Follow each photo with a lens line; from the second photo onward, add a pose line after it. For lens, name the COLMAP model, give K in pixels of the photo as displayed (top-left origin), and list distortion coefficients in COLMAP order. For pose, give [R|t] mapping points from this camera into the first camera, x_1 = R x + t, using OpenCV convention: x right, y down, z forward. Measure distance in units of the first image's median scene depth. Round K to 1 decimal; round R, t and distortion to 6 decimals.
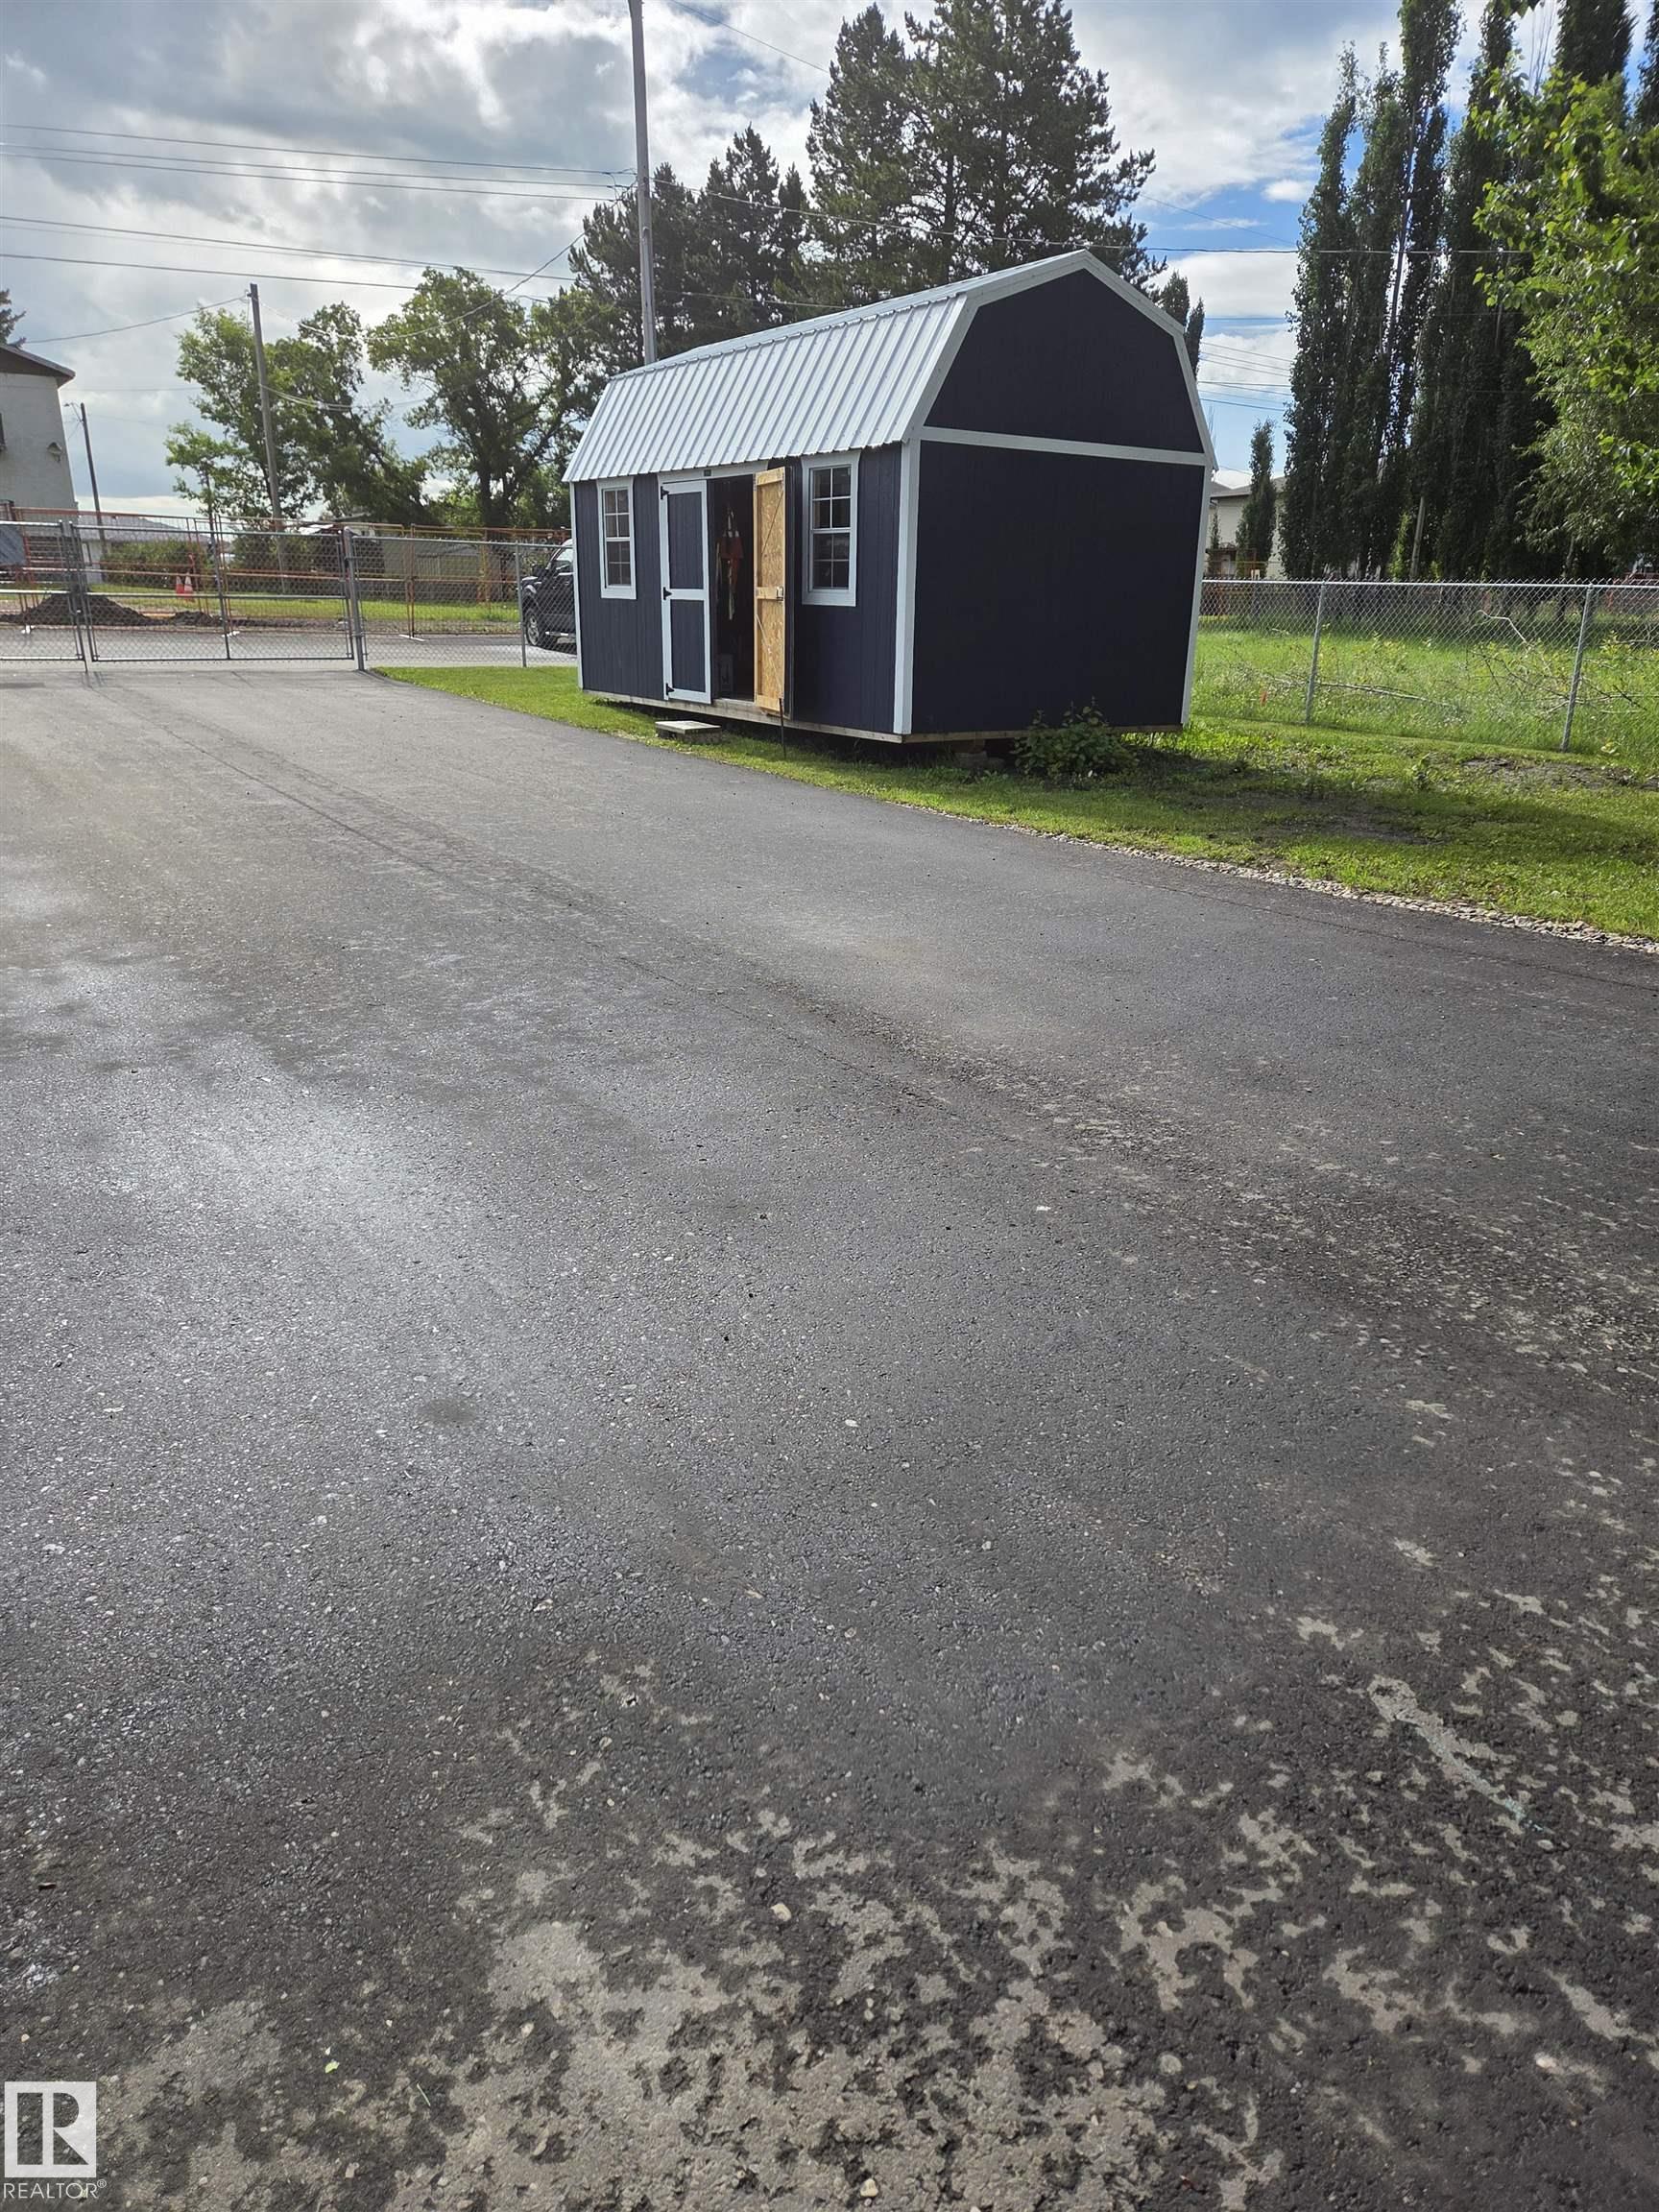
lens RADIAL K [[1463.2, 0, 865.4], [0, 1463.2, 1111.7], [0, 0, 1]] dist [0.073196, -0.065297]
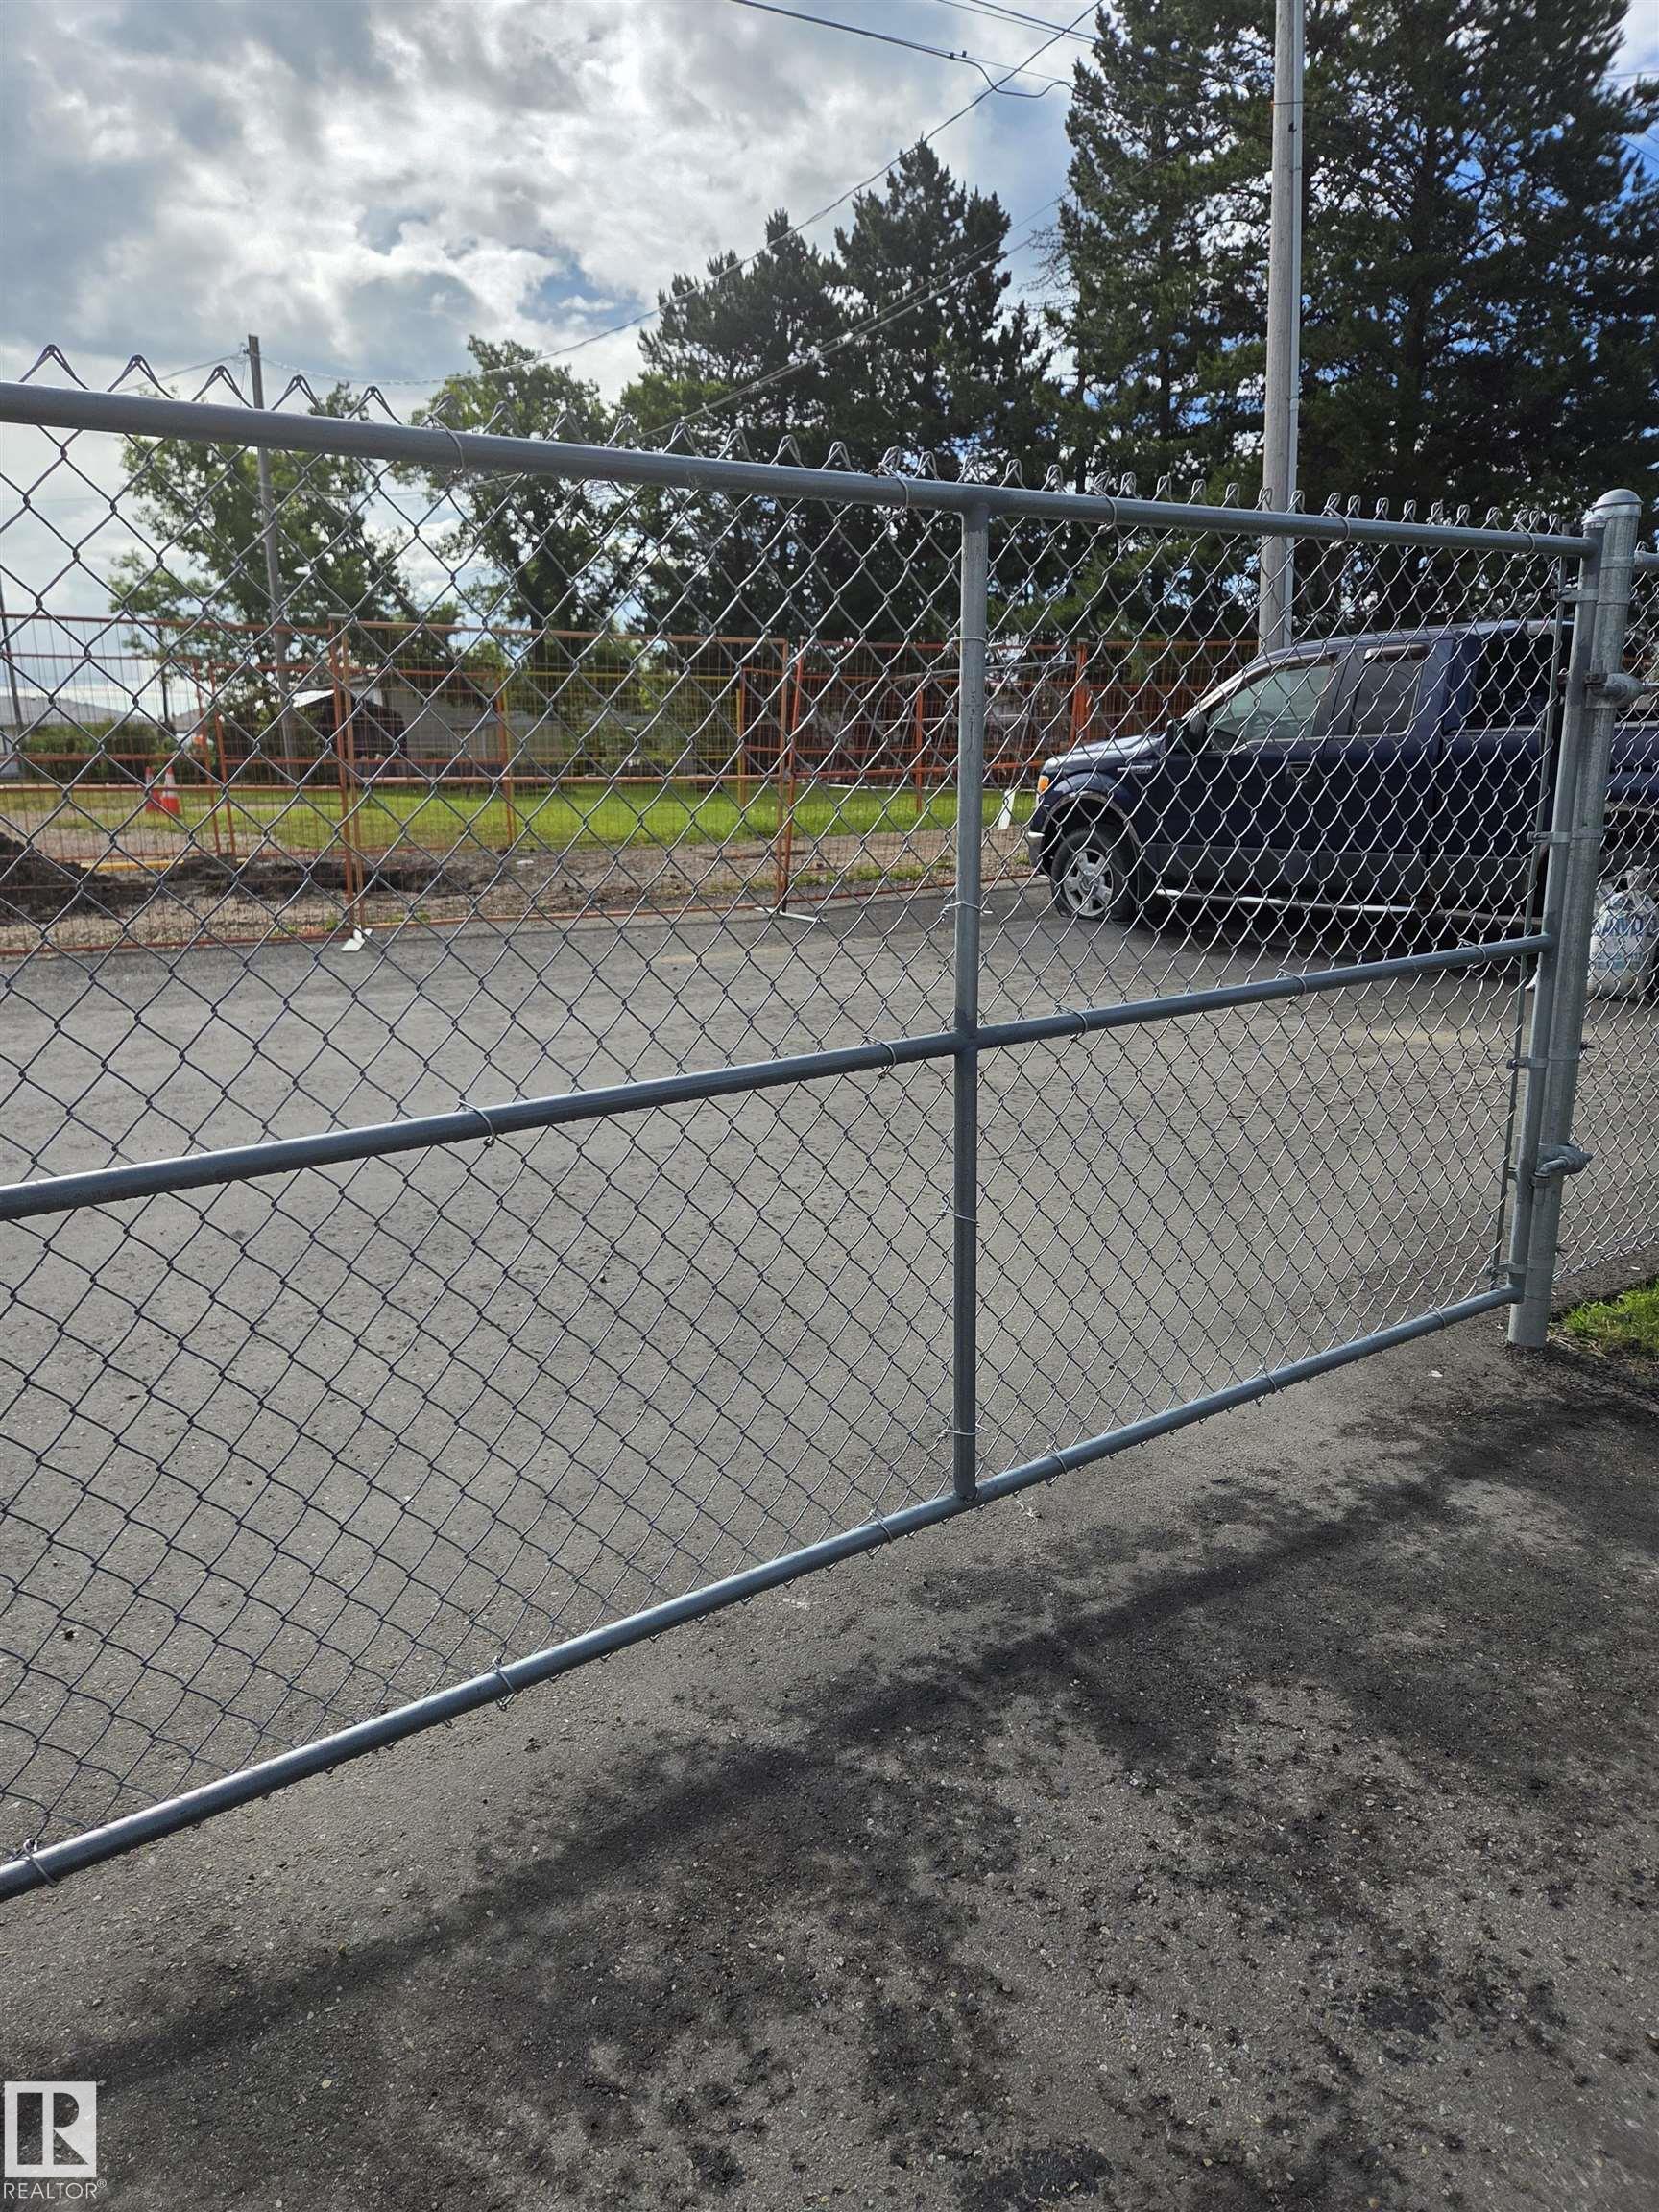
lens RADIAL K [[1463.2, 0, 865.4], [0, 1463.2, 1111.7], [0, 0, 1]] dist [0.073196, -0.065297]
pose [[0.997288, -0.051100, 0.052958, -0.166205], [0.055878, 0.994089, -0.093080, -0.118966], [-0.047889, 0.095786, 0.994249, 0.316388]]
